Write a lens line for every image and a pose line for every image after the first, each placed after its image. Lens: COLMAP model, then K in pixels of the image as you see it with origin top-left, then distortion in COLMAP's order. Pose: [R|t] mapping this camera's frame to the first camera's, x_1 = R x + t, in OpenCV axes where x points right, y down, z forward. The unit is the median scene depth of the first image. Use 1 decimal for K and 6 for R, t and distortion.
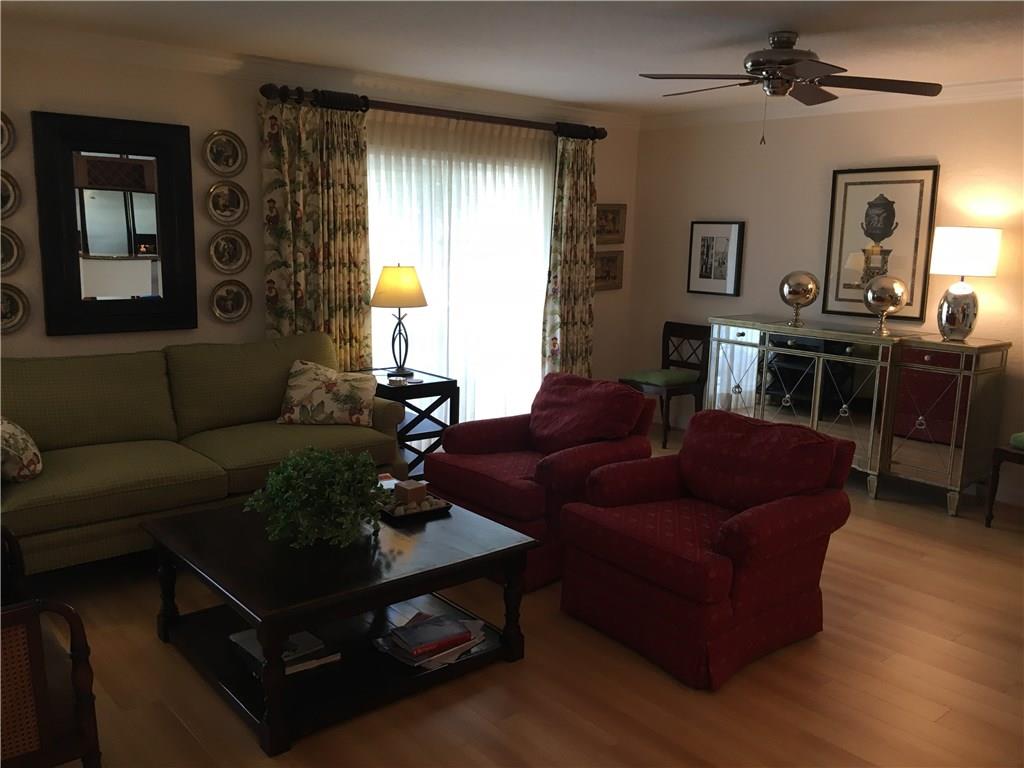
lens RADIAL K [[872.1, 0, 507.1], [0, 872.1, 387.1], [0, 0, 1]] dist [0.073187, -0.100575]
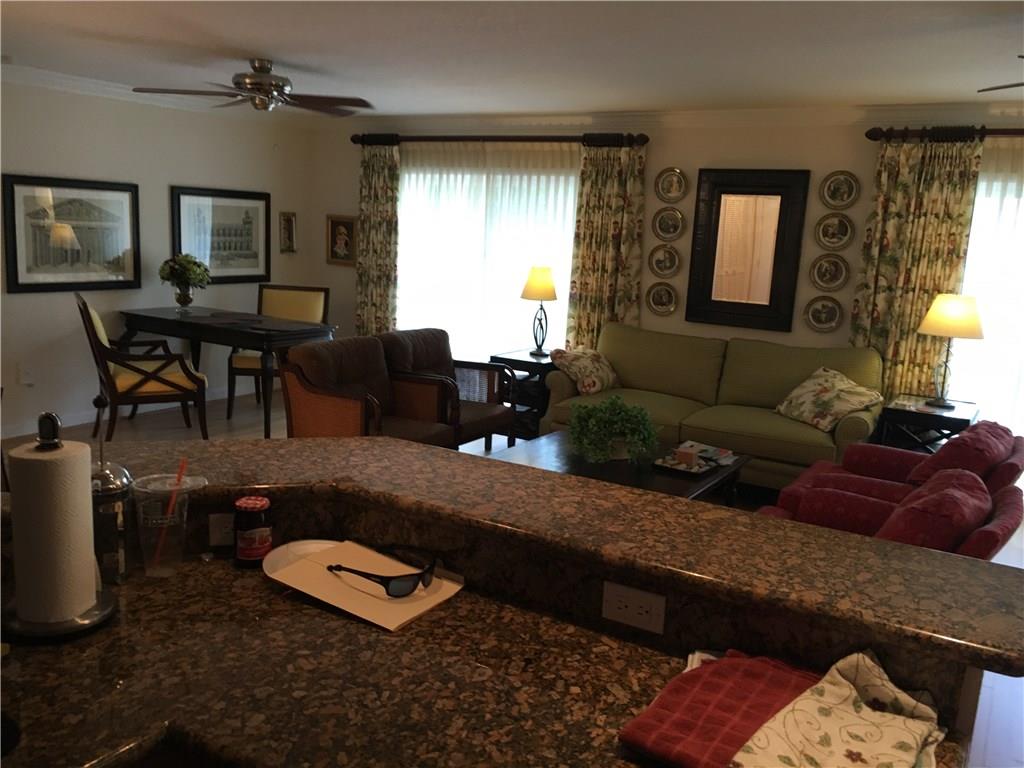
lens RADIAL K [[872.1, 0, 511.3], [0, 872.1, 382.1], [0, 0, 1]] dist [0.073187, -0.100575]
pose [[0.312005, 0.165560, -0.935544, 0.680857], [-0.212118, 0.971983, 0.101267, -0.039575], [0.926099, 0.166850, 0.338382, 0.227931]]
